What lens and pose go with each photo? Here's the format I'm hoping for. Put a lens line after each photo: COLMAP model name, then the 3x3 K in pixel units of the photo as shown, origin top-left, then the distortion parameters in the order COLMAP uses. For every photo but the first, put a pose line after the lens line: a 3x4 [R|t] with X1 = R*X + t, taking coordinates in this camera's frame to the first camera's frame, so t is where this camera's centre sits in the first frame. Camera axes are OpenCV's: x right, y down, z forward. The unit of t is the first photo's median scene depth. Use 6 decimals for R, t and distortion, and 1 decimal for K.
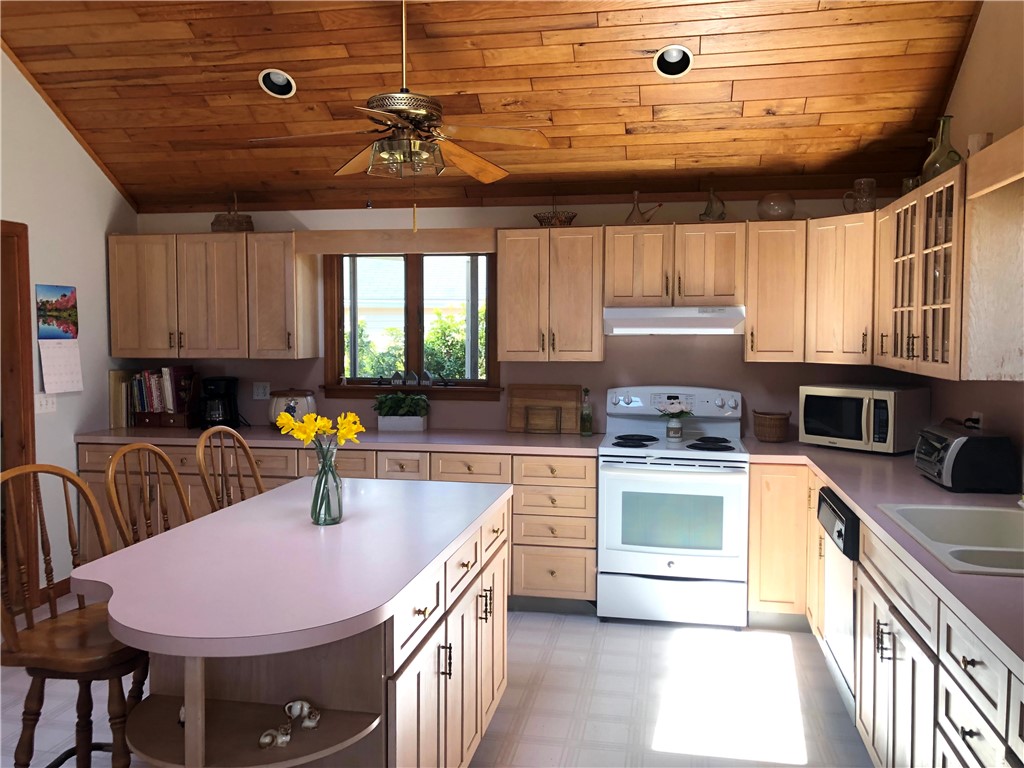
lens RADIAL K [[816.6, 0, 508.7], [0, 816.6, 379.3], [0, 0, 1]] dist [0.012341, -0.050103]
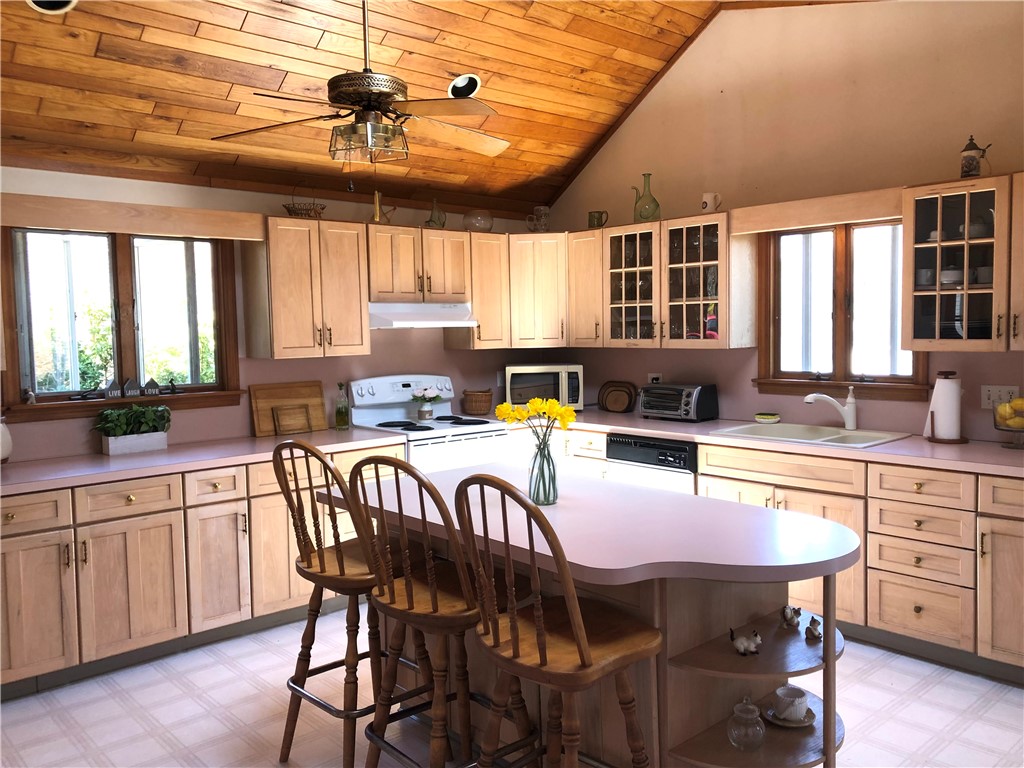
lens RADIAL K [[816.6, 0, 509.0], [0, 816.6, 385.0], [0, 0, 1]] dist [0.012341, -0.050103]
pose [[0.602106, -0.070363, 0.795310, -0.616081], [0.066157, 0.997080, 0.038128, -0.011197], [-0.795670, 0.029658, 0.605003, 0.236029]]
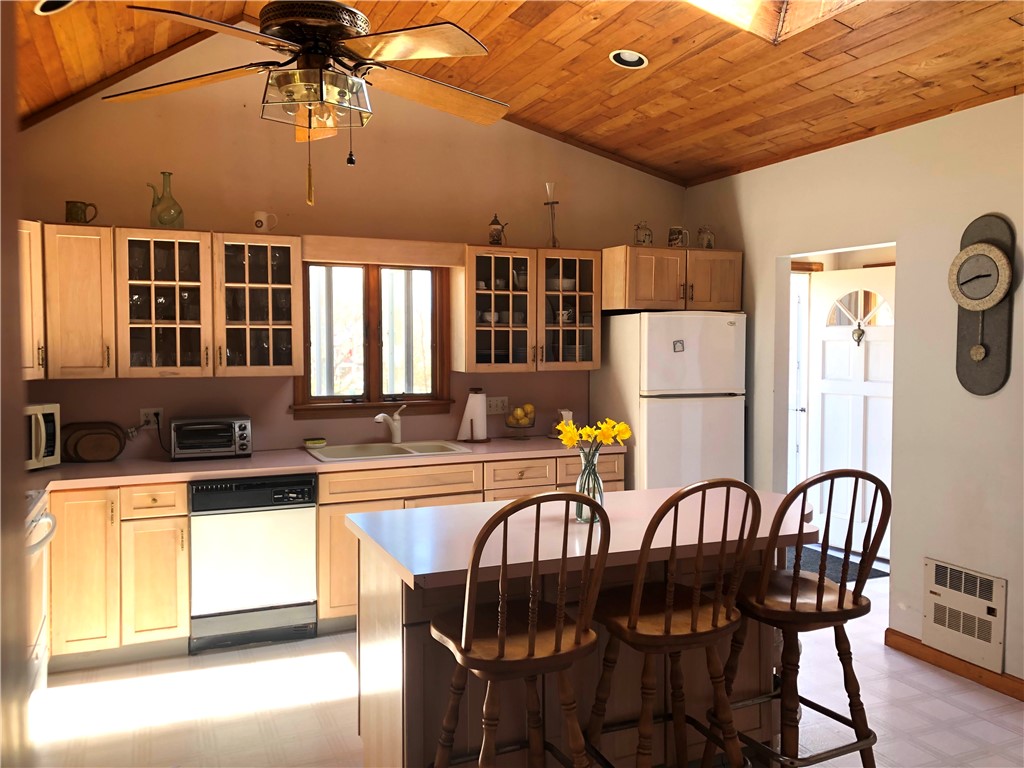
lens RADIAL K [[816.6, 0, 484.0], [0, 816.6, 377.8], [0, 0, 1]] dist [0.012341, -0.050103]
pose [[-0.568501, -0.031664, 0.822073, -0.586203], [0.049834, 0.996099, 0.072830, -0.056999], [-0.821172, 0.082371, -0.564705, 1.002395]]
